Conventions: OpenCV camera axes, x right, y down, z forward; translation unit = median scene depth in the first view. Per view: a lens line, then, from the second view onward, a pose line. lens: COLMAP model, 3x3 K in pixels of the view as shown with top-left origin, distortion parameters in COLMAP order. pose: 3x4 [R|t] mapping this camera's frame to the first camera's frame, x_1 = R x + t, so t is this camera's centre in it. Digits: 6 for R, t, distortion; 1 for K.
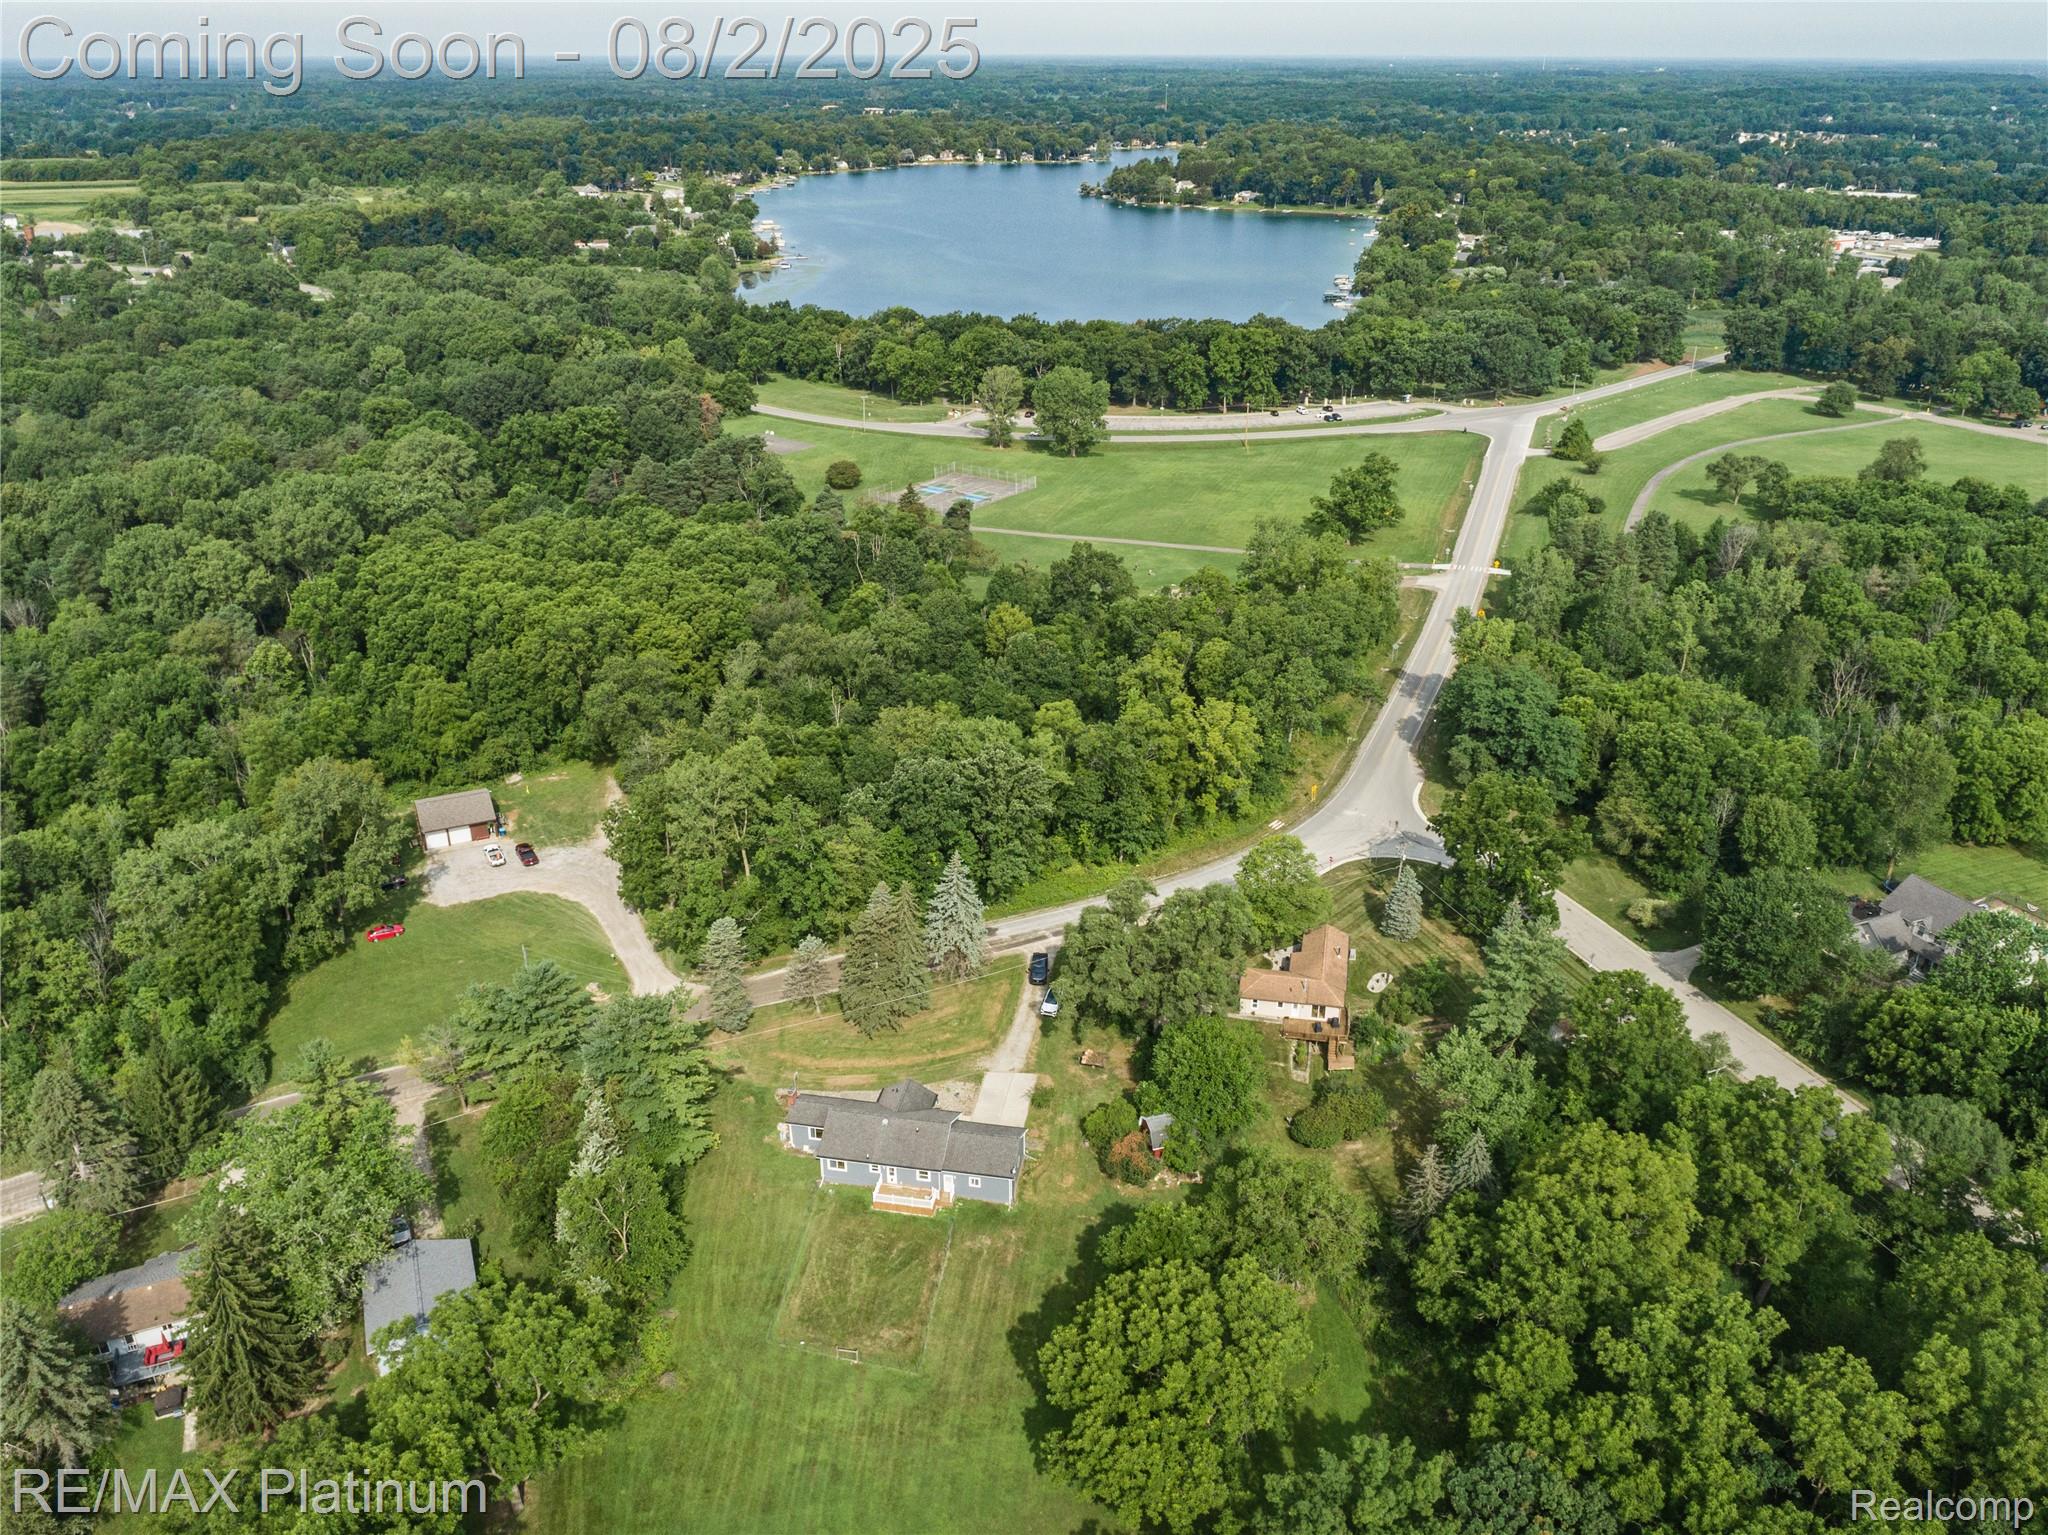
lens RADIAL K [[1548.1, 0, 1028.9], [0, 1548.1, 791.7], [0, 0, 1]] dist [-0.016638, 0.007018]
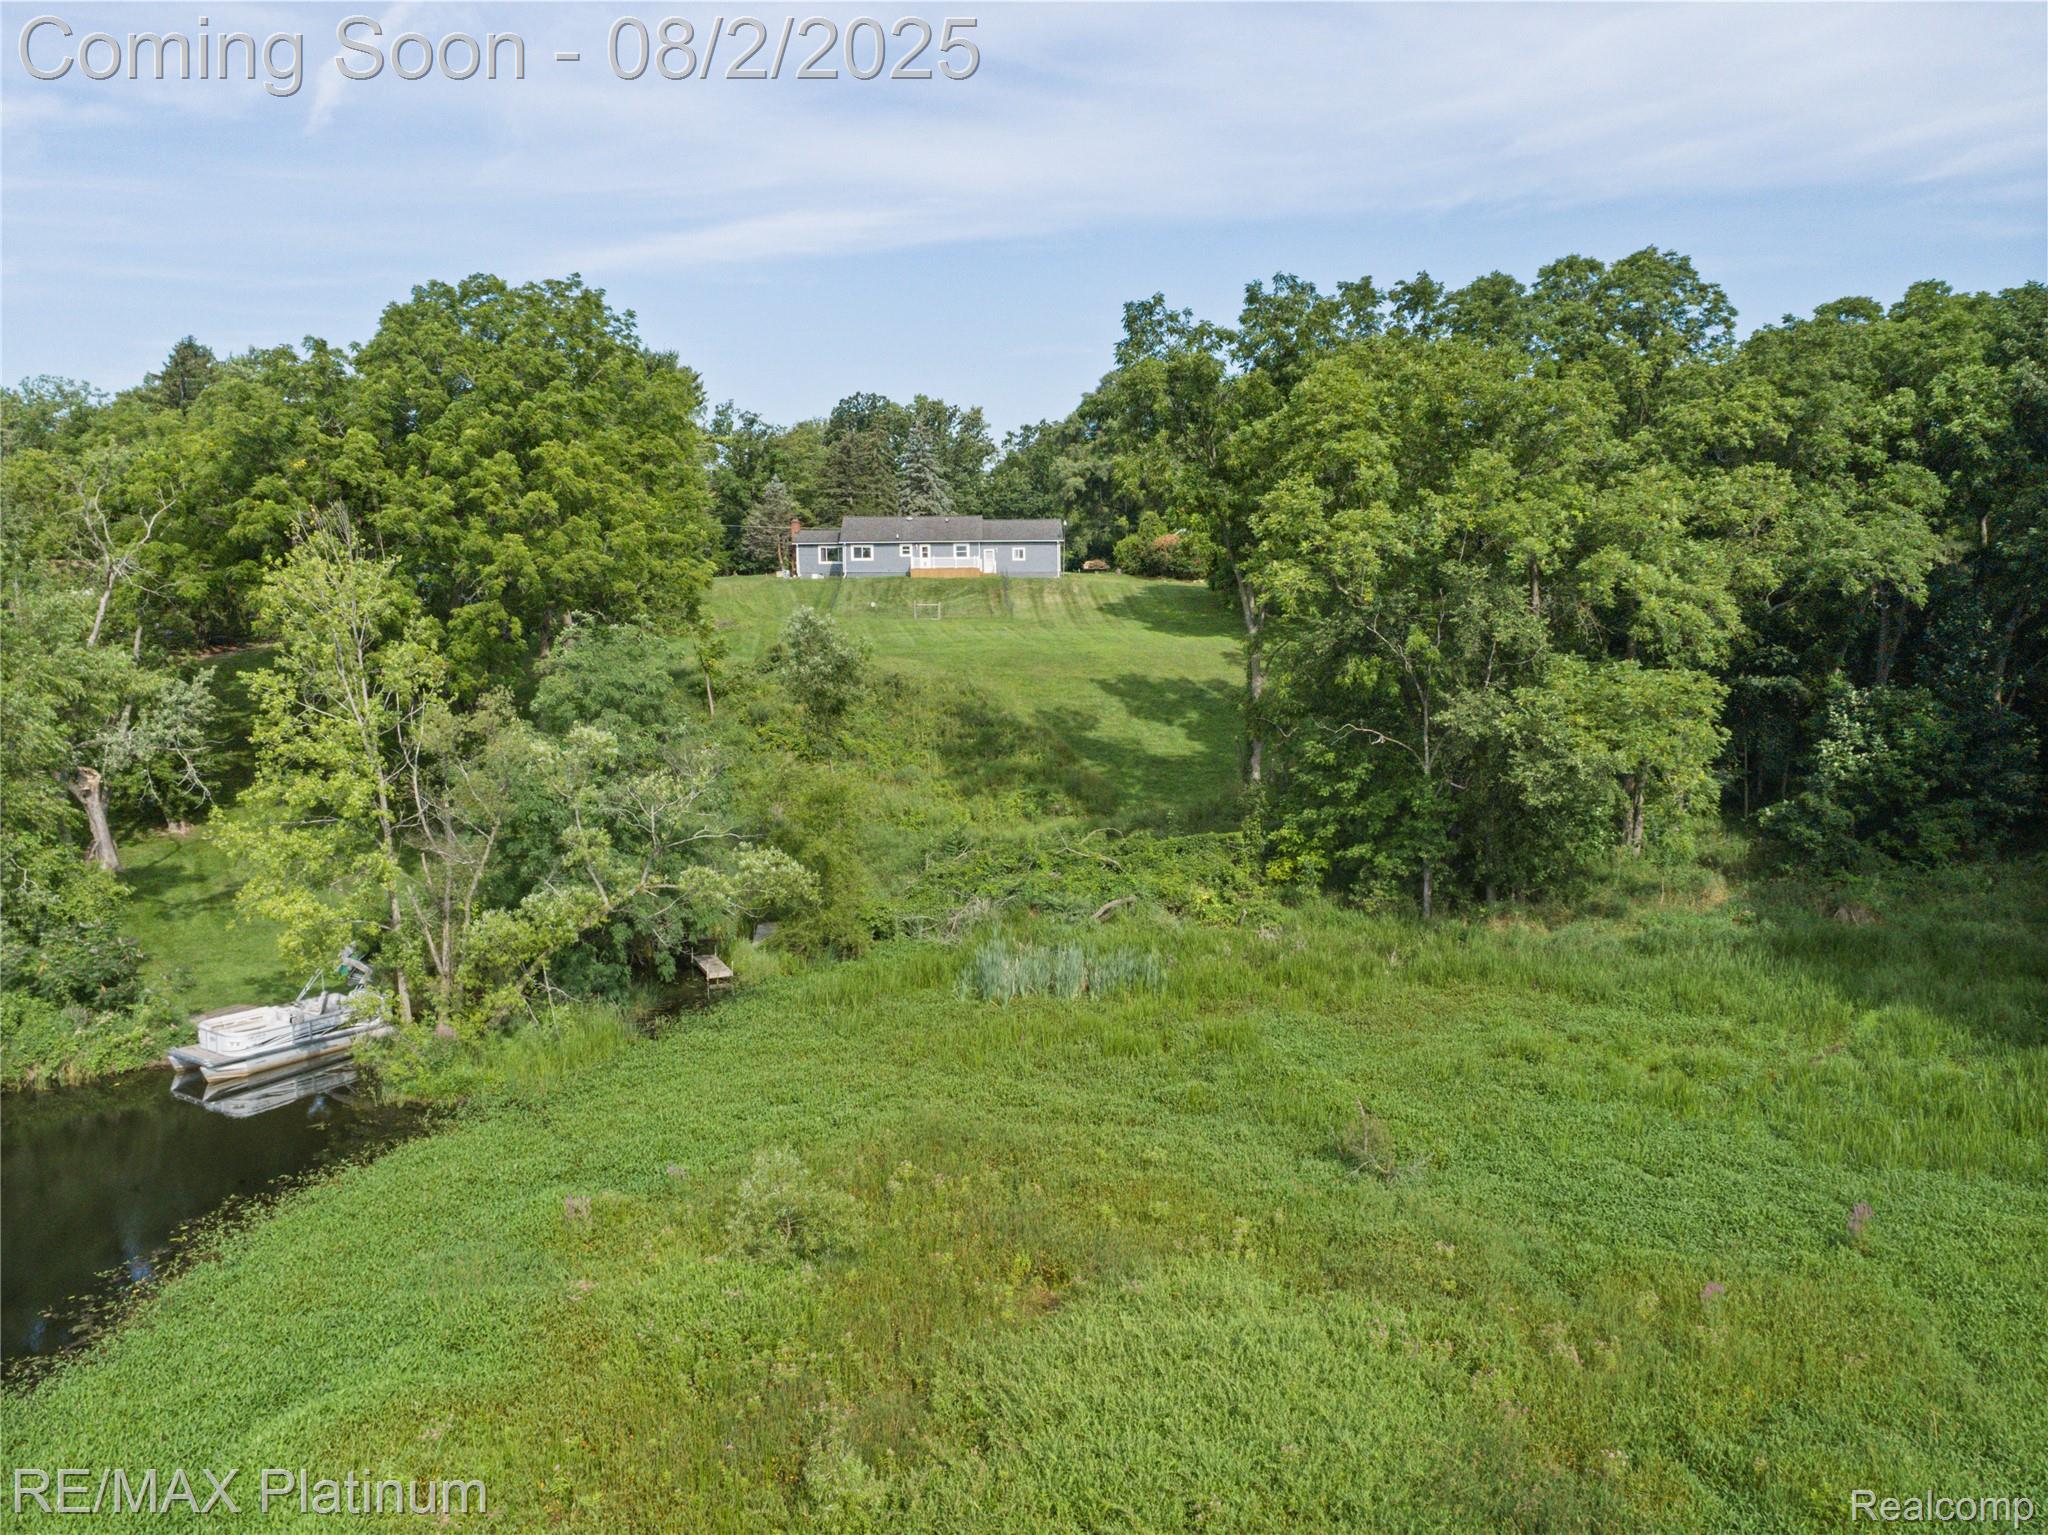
lens RADIAL K [[1579.8, 0, 1024.0], [0, 1579.8, 767.5], [0, 0, 1]] dist [-0.015045, 0.000925]
pose [[0.979304, -0.029383, 0.200253, -0.062052], [0.093525, 0.943135, -0.318982, 0.186513], [-0.179492, 0.331109, 0.926363, 0.050941]]
